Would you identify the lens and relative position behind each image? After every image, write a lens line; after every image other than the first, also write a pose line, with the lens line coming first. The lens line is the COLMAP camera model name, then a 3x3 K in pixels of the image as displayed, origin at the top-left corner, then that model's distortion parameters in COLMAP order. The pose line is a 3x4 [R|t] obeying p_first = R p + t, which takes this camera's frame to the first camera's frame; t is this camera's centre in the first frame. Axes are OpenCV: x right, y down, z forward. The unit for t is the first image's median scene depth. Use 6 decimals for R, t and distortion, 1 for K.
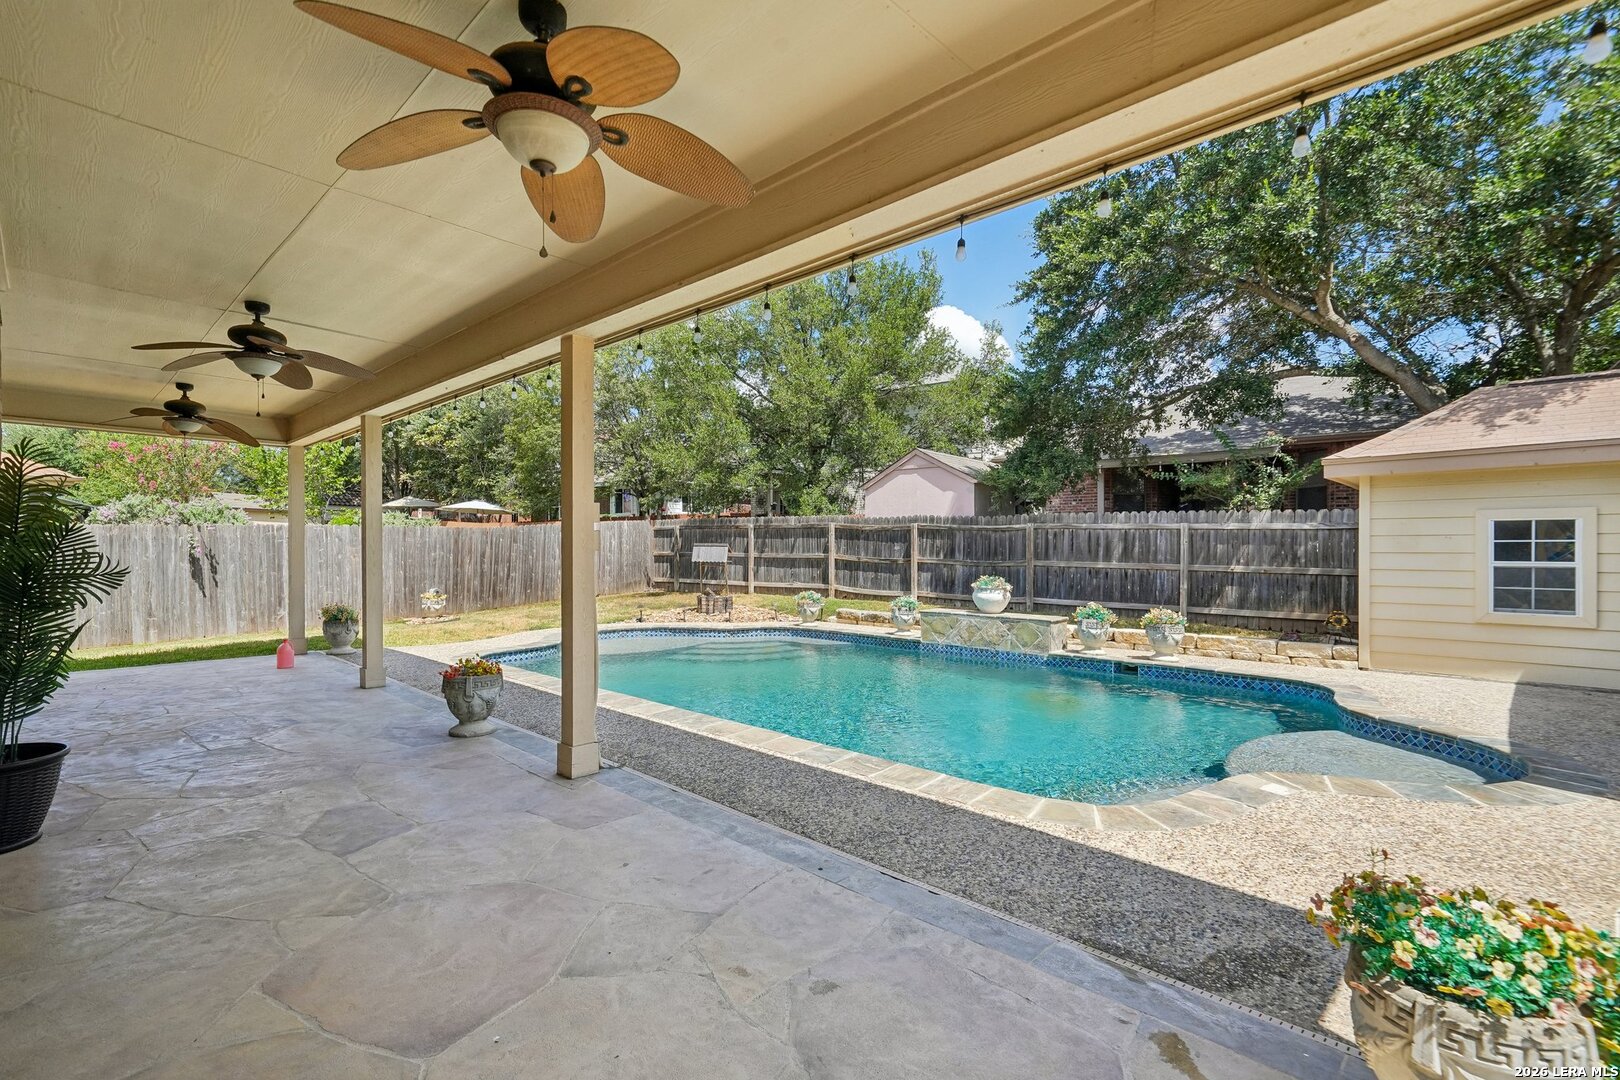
lens RADIAL K [[726.0, 0, 809.5], [0, 726.0, 552.1], [0, 0, 1]] dist [0.013088, -0.000182]
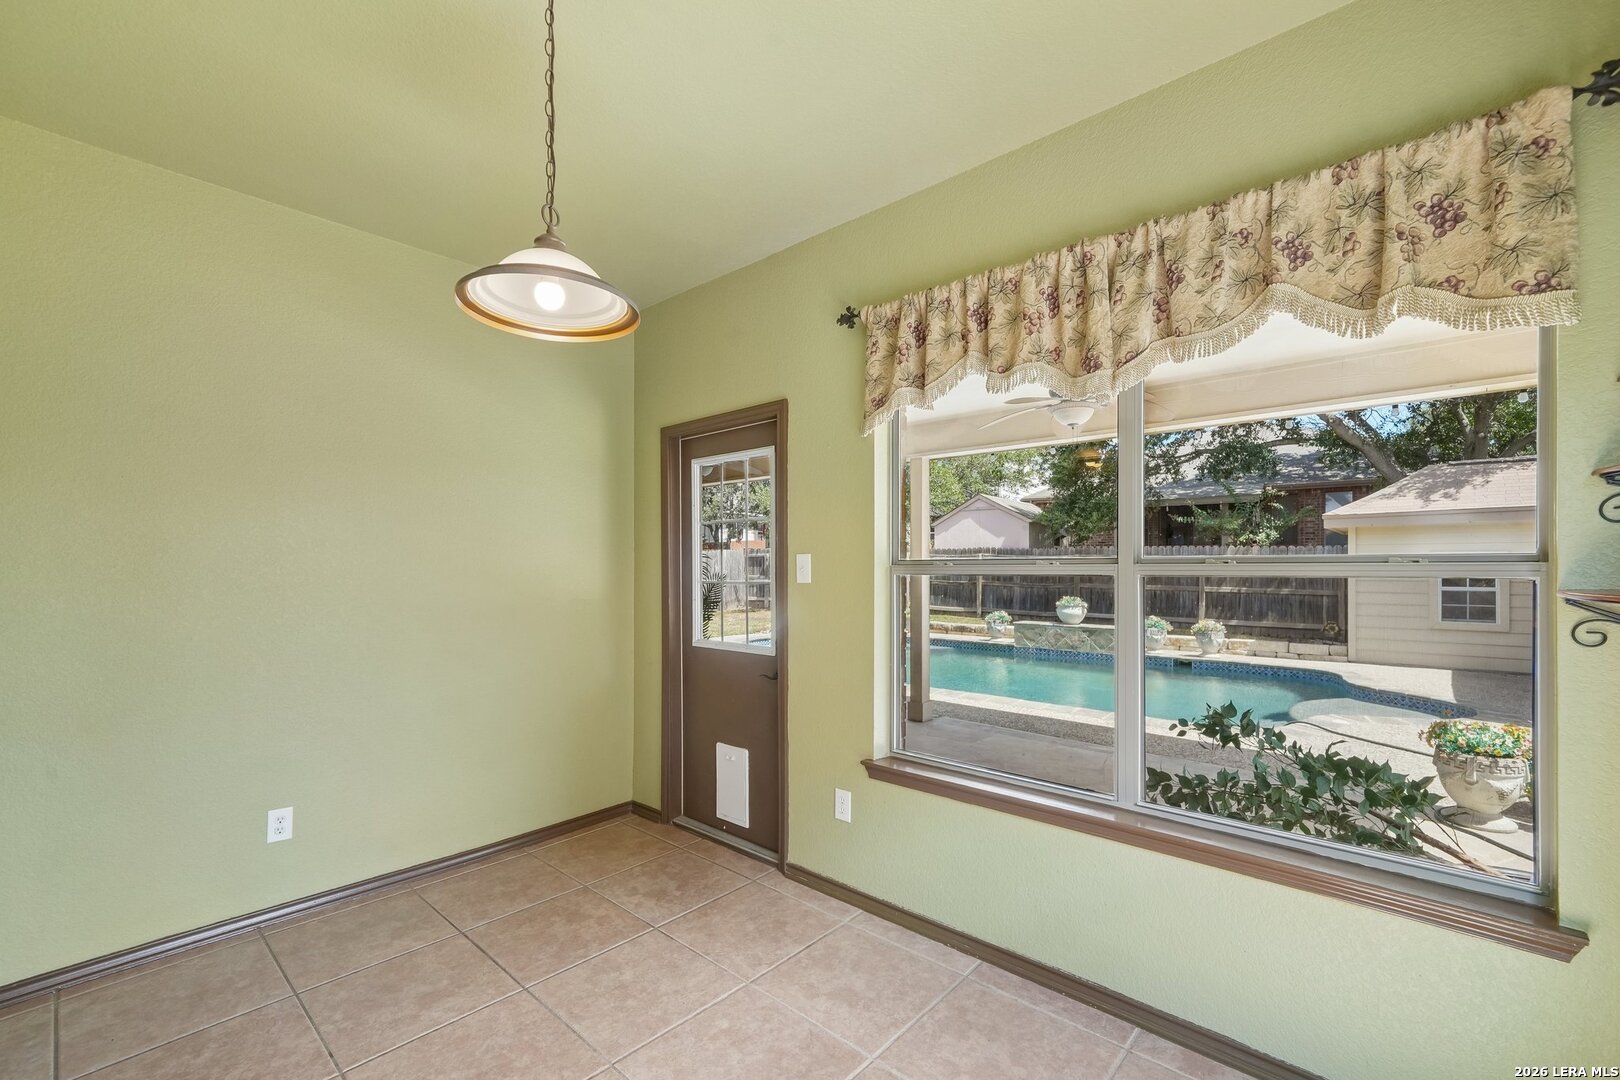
lens RADIAL K [[681.9, 0, 793.8], [0, 681.9, 568.7], [0, 0, 1]] dist [-0.000303, 0.000443]
pose [[0.999797, -0.001288, 0.020100, -0.319795], [0.001325, 0.999997, -0.001863, -0.018950], [-0.020097, 0.001889, 0.999796, -0.276361]]
